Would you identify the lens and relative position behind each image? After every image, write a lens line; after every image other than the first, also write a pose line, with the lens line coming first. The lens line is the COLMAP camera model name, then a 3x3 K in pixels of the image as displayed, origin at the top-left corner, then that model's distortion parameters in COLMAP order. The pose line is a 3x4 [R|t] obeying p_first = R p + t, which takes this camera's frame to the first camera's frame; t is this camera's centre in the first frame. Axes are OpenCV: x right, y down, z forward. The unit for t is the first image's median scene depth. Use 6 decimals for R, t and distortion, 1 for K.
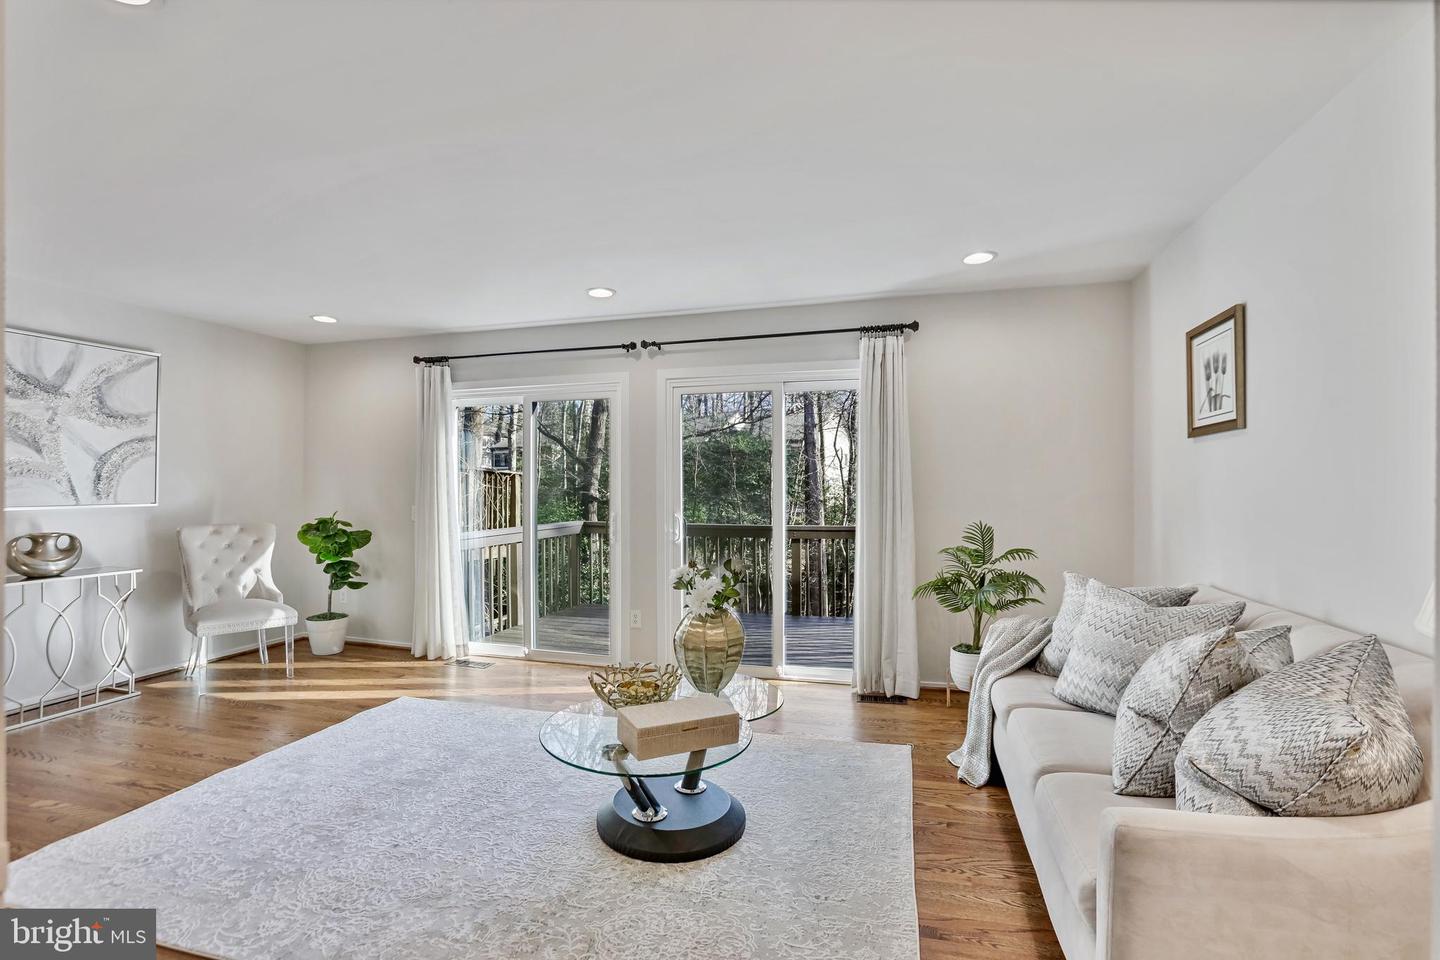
lens RADIAL K [[666.4, 0, 726.0], [0, 666.4, 484.1], [0, 0, 1]] dist [-0.069370, 0.020961]
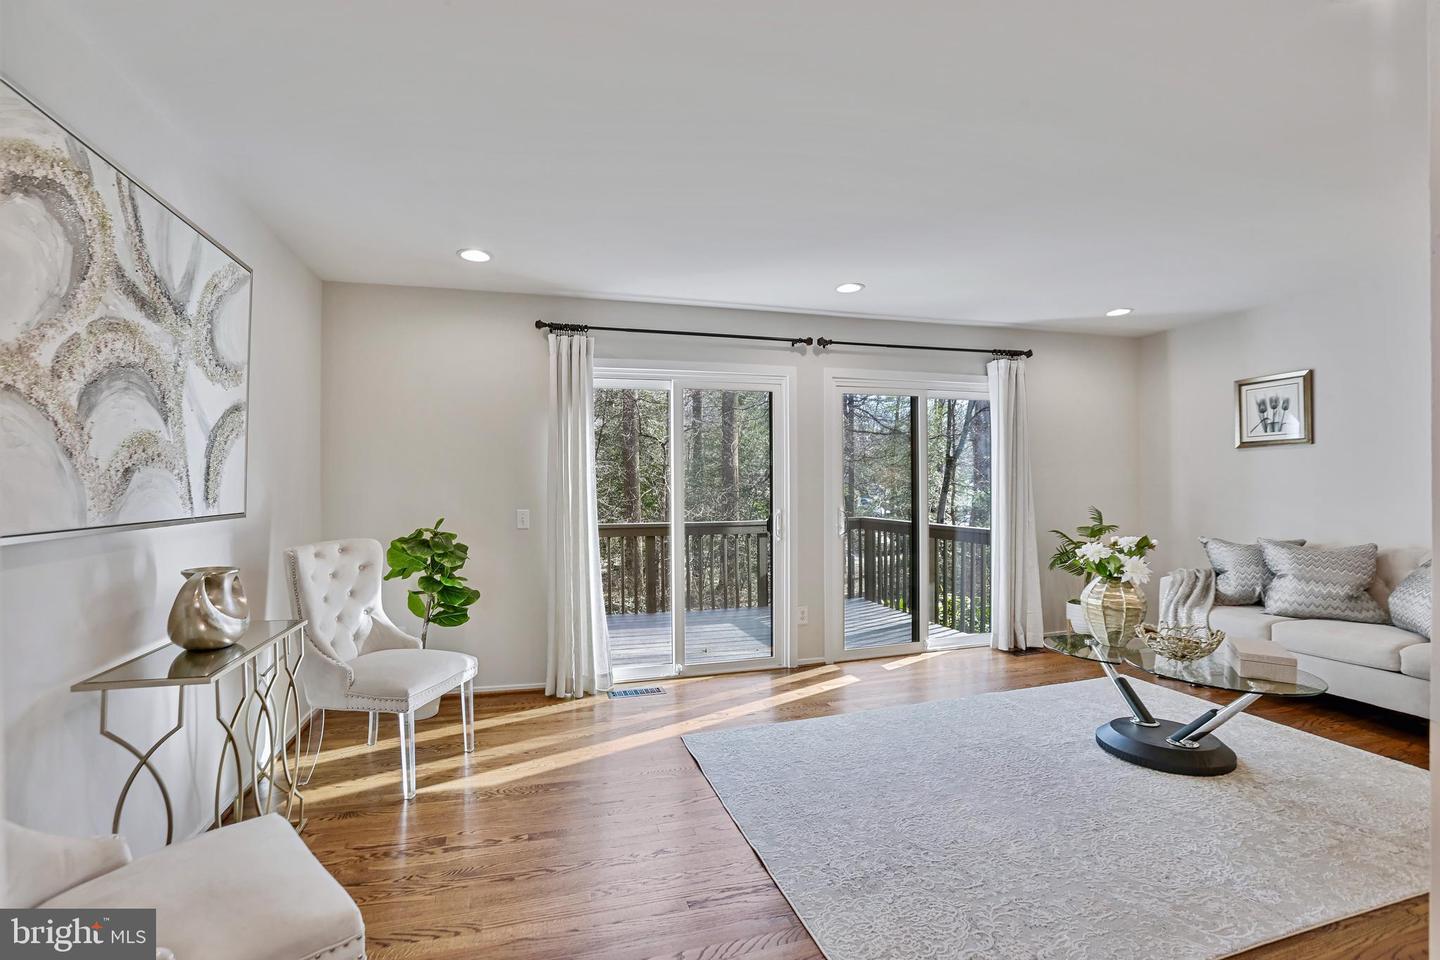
lens RADIAL K [[666.4, 0, 740.9], [0, 666.4, 485.3], [0, 0, 1]] dist [-0.069370, 0.020961]
pose [[0.842269, -0.007078, 0.539010, -0.766128], [0.006234, 0.999975, 0.003390, 0.004163], [-0.539021, 0.000505, 0.842292, 0.214841]]
